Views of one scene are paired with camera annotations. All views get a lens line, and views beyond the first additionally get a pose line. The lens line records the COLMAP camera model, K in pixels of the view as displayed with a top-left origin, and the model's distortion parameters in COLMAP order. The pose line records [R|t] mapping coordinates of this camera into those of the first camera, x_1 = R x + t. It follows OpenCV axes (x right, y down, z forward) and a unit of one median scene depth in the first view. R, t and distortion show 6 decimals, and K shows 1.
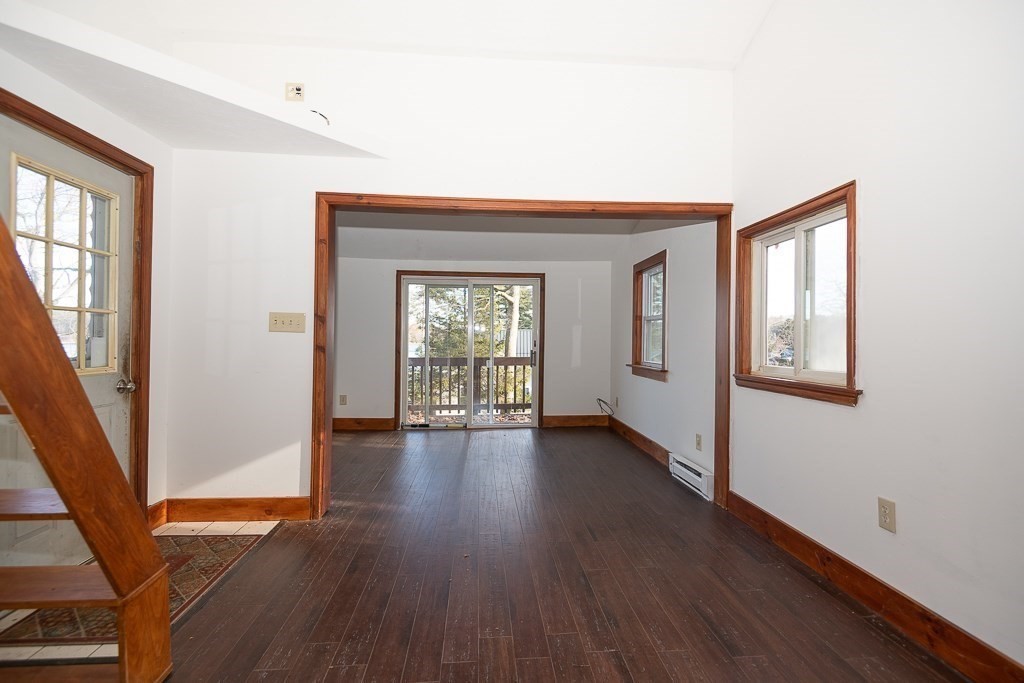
lens RADIAL K [[458.3, 0, 512.0], [0, 458.3, 341.5], [0, 0, 1]] dist [0.036366, -0.023304]
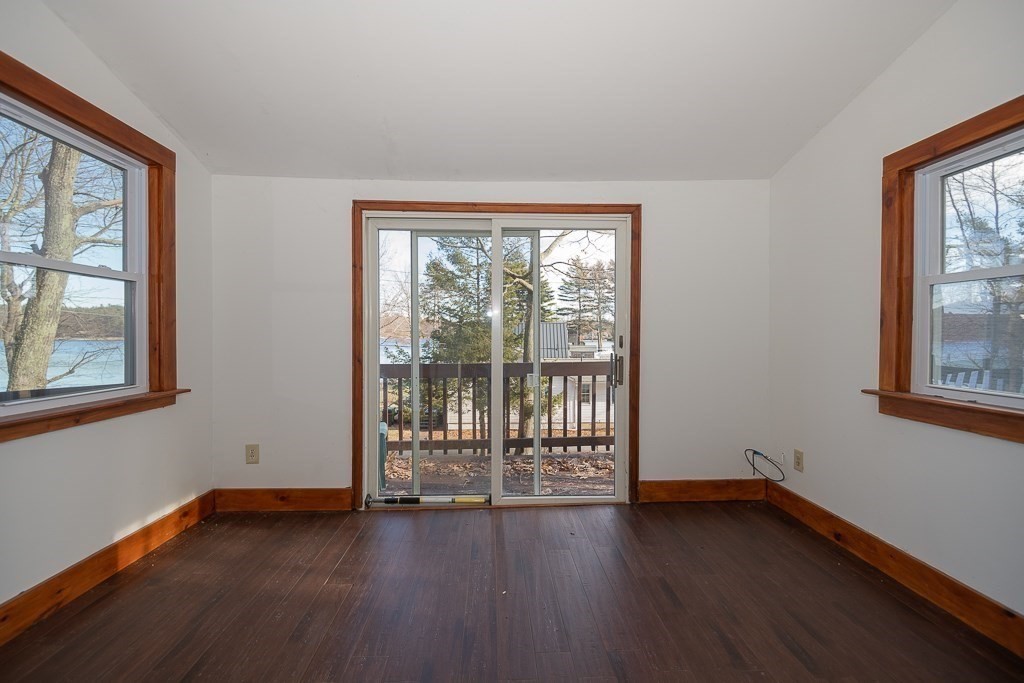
lens RADIAL K [[458.3, 0, 512.0], [0, 458.3, 341.5], [0, 0, 1]] dist [0.036366, -0.023304]
pose [[0.999615, -0.007273, -0.026786, -0.059330], [0.007649, 0.999874, 0.013939, -0.003746], [0.026681, -0.014139, 0.999544, 0.477170]]
